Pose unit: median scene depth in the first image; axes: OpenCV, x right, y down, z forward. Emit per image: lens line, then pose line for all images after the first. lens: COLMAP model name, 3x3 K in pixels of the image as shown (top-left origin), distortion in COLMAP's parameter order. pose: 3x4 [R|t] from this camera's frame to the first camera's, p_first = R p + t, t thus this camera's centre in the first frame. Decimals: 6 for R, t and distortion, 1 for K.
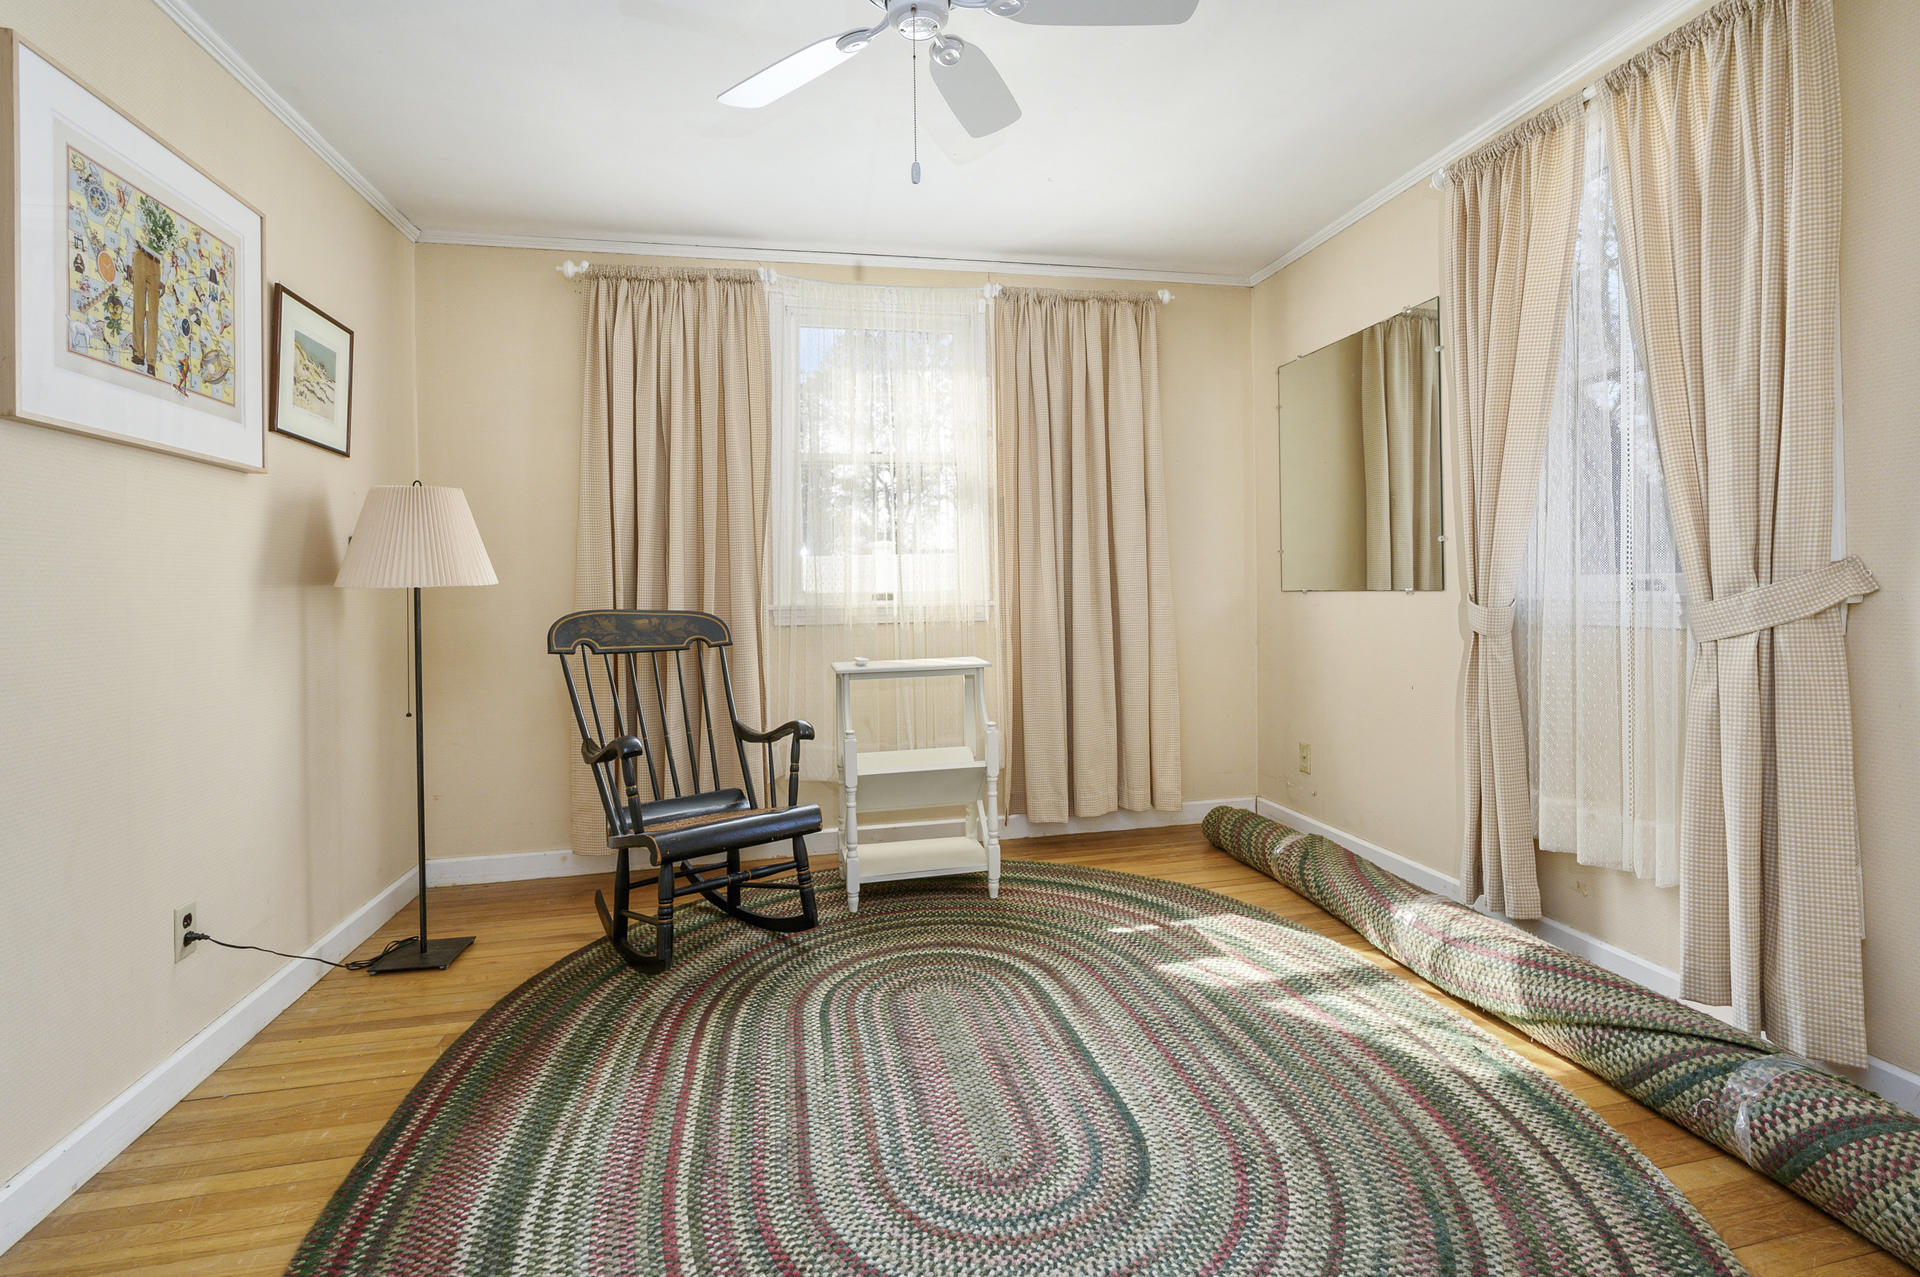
lens RADIAL K [[895.4, 0, 967.2], [0, 895.4, 603.3], [0, 0, 1]] dist [0.000065, -0.000180]
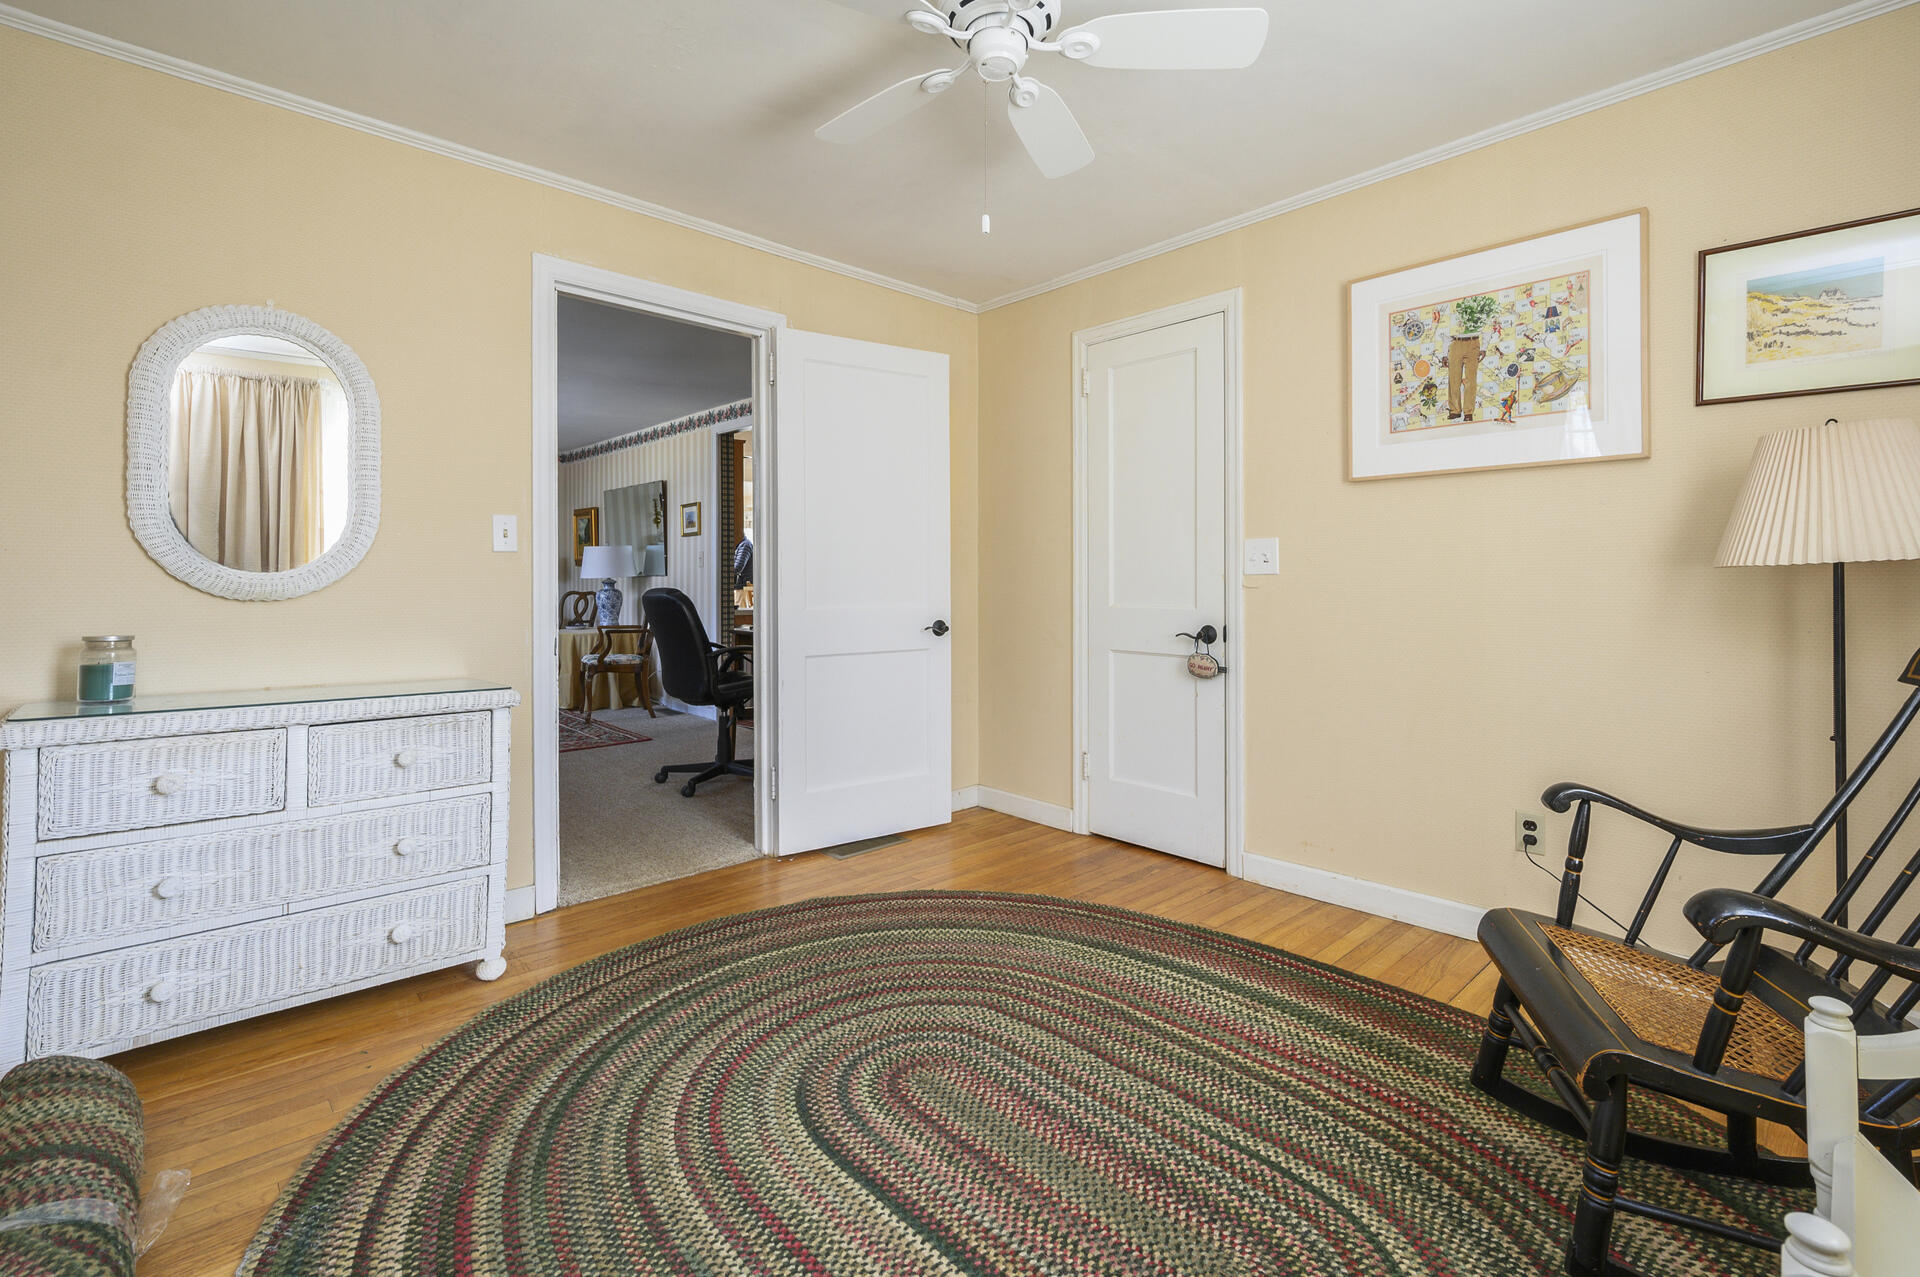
lens RADIAL K [[867.9, 0, 973.9], [0, 867.9, 568.1], [0, 0, 1]] dist [-0.001068, -0.000153]
pose [[-0.850249, 0.017962, -0.526074, 0.518304], [0.015279, 0.999839, 0.009444, -0.046296], [0.526159, -0.000008, -0.850386, 1.837247]]
